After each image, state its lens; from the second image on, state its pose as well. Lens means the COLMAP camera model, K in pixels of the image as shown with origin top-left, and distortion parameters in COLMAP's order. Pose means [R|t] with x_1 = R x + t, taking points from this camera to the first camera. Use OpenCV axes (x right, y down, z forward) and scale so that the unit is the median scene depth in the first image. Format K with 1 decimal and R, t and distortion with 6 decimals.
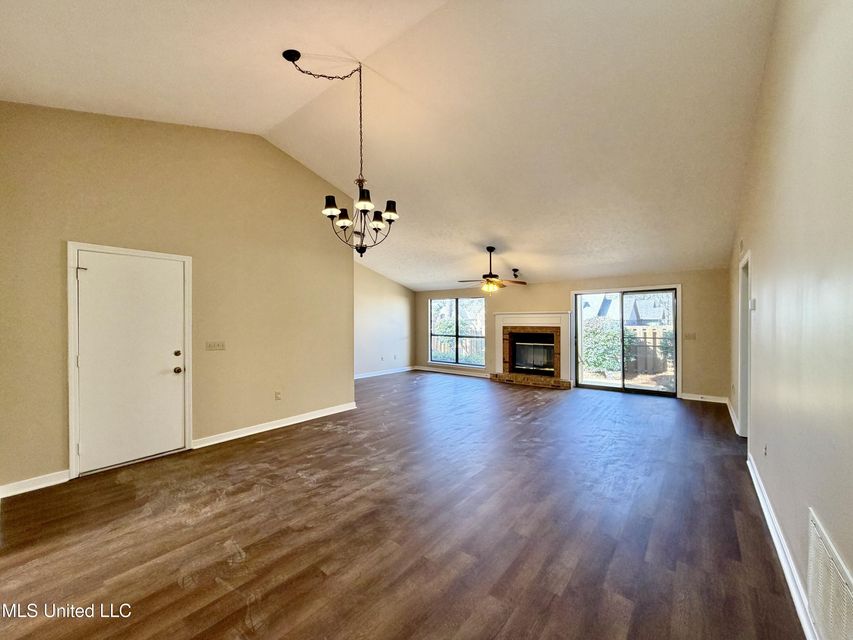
lens RADIAL K [[339.8, 0, 424.4], [0, 339.8, 322.7], [0, 0, 1]] dist [0.002788, -0.001488]
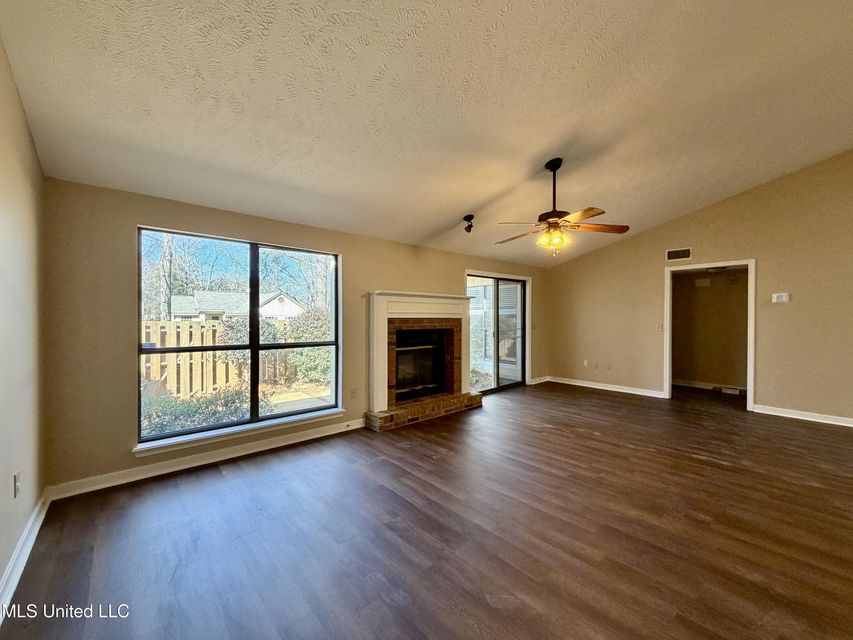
lens RADIAL K [[339.8, 0, 424.1], [0, 339.8, 321.1], [0, 0, 1]] dist [0.002788, -0.001488]
pose [[0.172872, -0.005985, 0.984926, -0.283498], [0.004144, 0.999977, 0.005349, 0.012801], [-0.984936, 0.003157, 0.172893, 0.915035]]
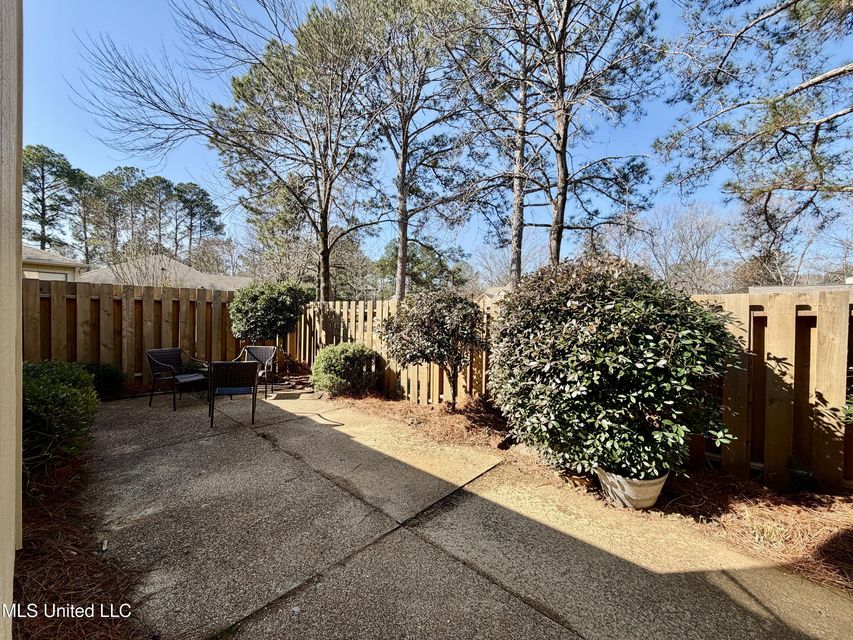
lens RADIAL K [[339.8, 0, 424.7], [0, 339.8, 317.9], [0, 0, 1]] dist [0.002788, -0.001488]
pose [[0.998555, 0.030127, -0.044496, 0.564456], [-0.030043, 0.999545, 0.002540, 0.049013], [0.044552, -0.001200, 0.999006, 1.017504]]
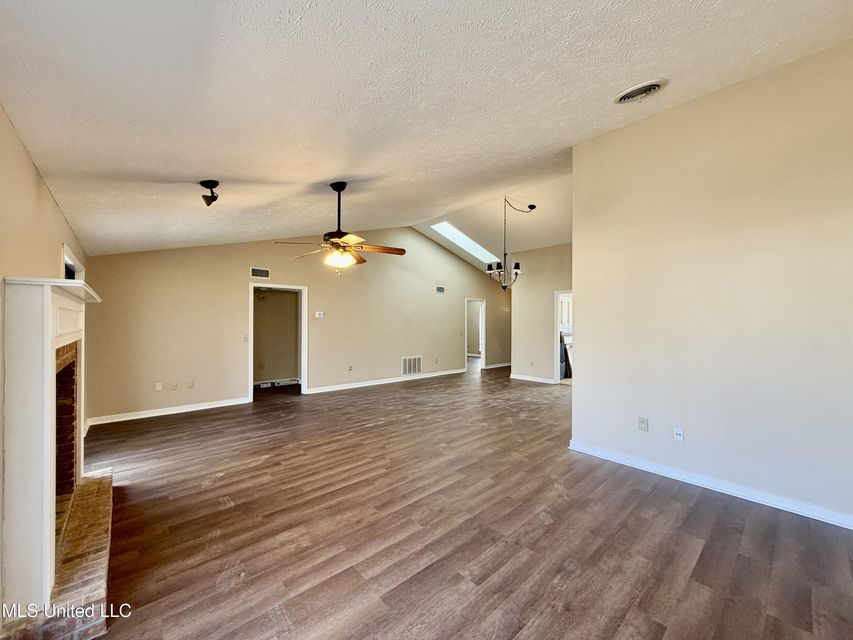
lens RADIAL K [[339.8, 0, 424.0], [0, 339.8, 318.1], [0, 0, 1]] dist [0.002788, -0.001488]
pose [[-0.986044, 0.002716, 0.166462, -0.018037], [0.001710, 0.999979, -0.006190, -0.006551], [-0.166475, -0.005819, -0.986028, 1.240866]]
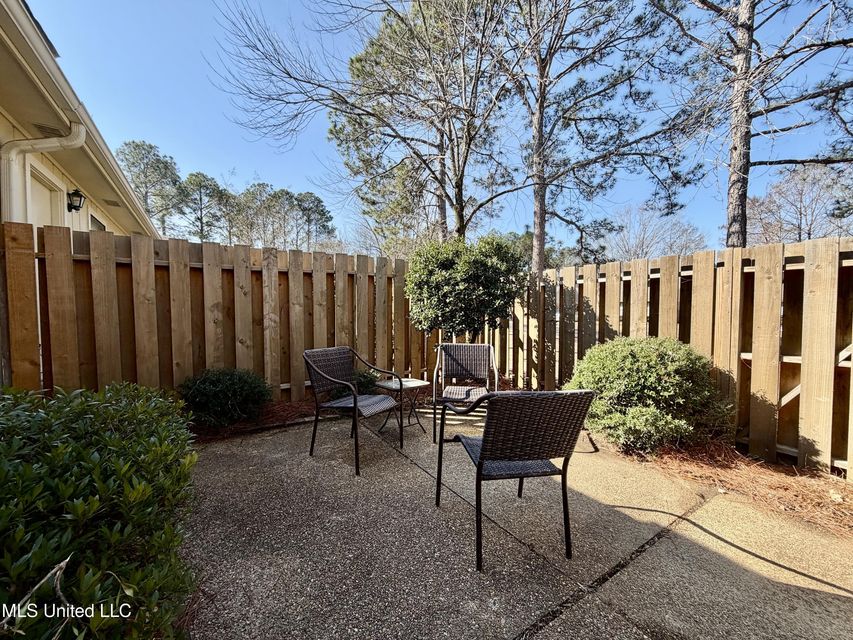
lens RADIAL K [[339.8, 0, 423.1], [0, 339.8, 317.2], [0, 0, 1]] dist [0.002788, -0.001488]
pose [[0.949164, 0.016002, -0.314374, 0.250246], [-0.010442, 0.999758, 0.019360, 0.083558], [0.314608, -0.015094, 0.949102, 1.332499]]
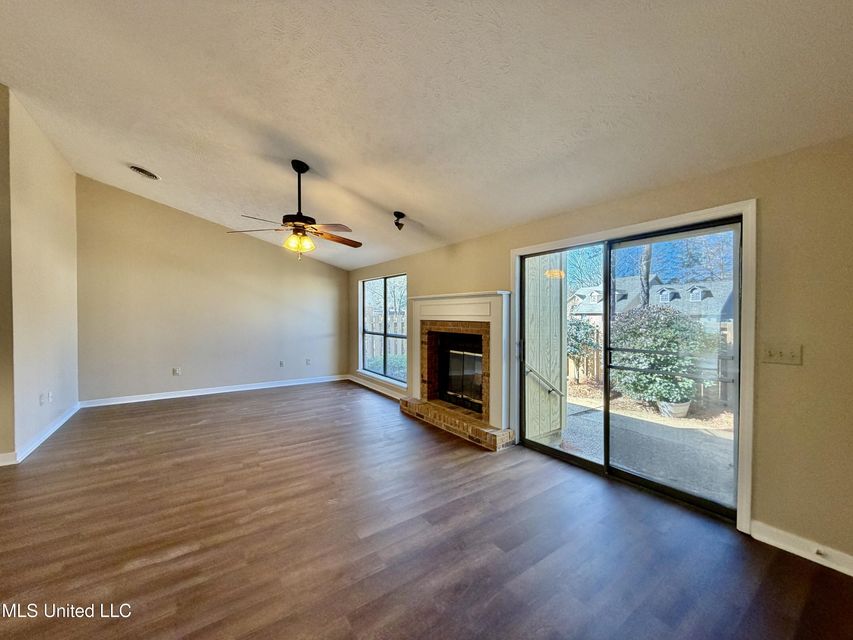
lens RADIAL K [[339.8, 0, 424.4], [0, 339.8, 320.7], [0, 0, 1]] dist [0.002788, -0.001488]
pose [[0.961698, 0.009915, -0.273932, 0.424747], [-0.006775, 0.999900, 0.012407, 0.004274], [0.274028, -0.010076, 0.961669, 0.465777]]
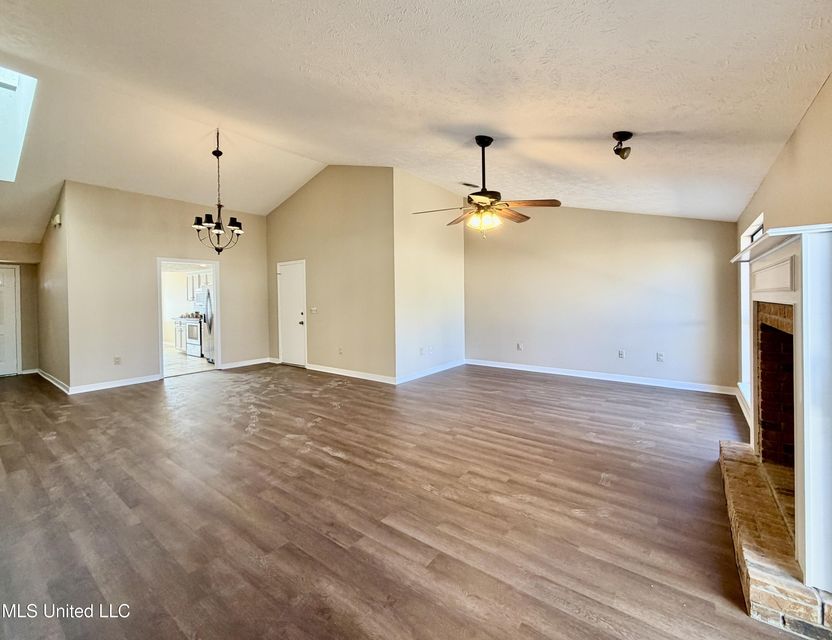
lens RADIAL K [[363.6, 0, 403.0], [0, 363.6, 305.8], [0, 0, 1]] dist [-0.007200, 0.001152]
pose [[0.008900, 0.022992, -0.999696, 0.588439], [0.009886, 0.999685, 0.023080, 0.003644], [0.999912, -0.010089, 0.008670, 0.727706]]
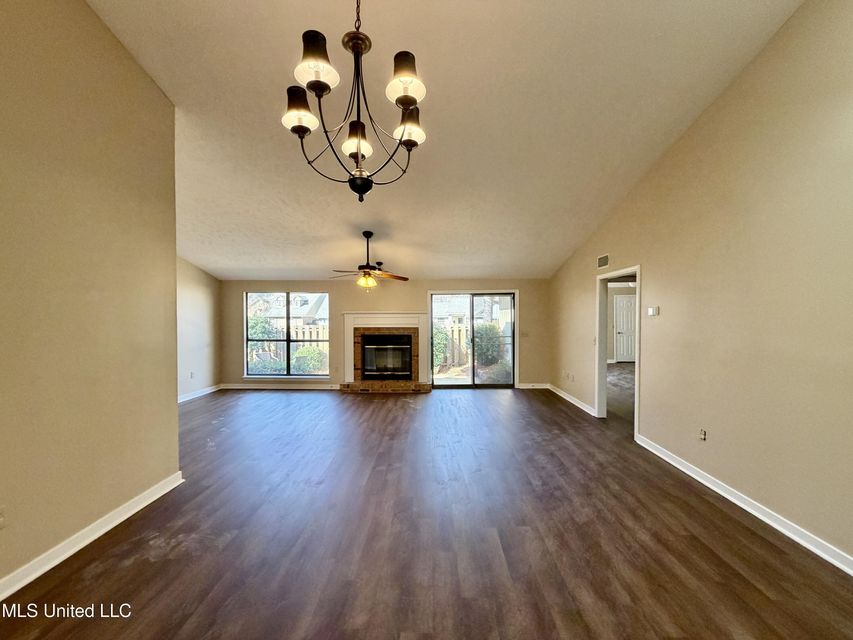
lens RADIAL K [[339.8, 0, 424.8], [0, 339.8, 319.7], [0, 0, 1]] dist [0.002788, -0.001488]
pose [[0.791471, -0.002649, 0.611202, -0.162506], [0.002913, 0.999996, 0.000562, -0.009994], [-0.611200, 0.001336, 0.791475, 0.224161]]
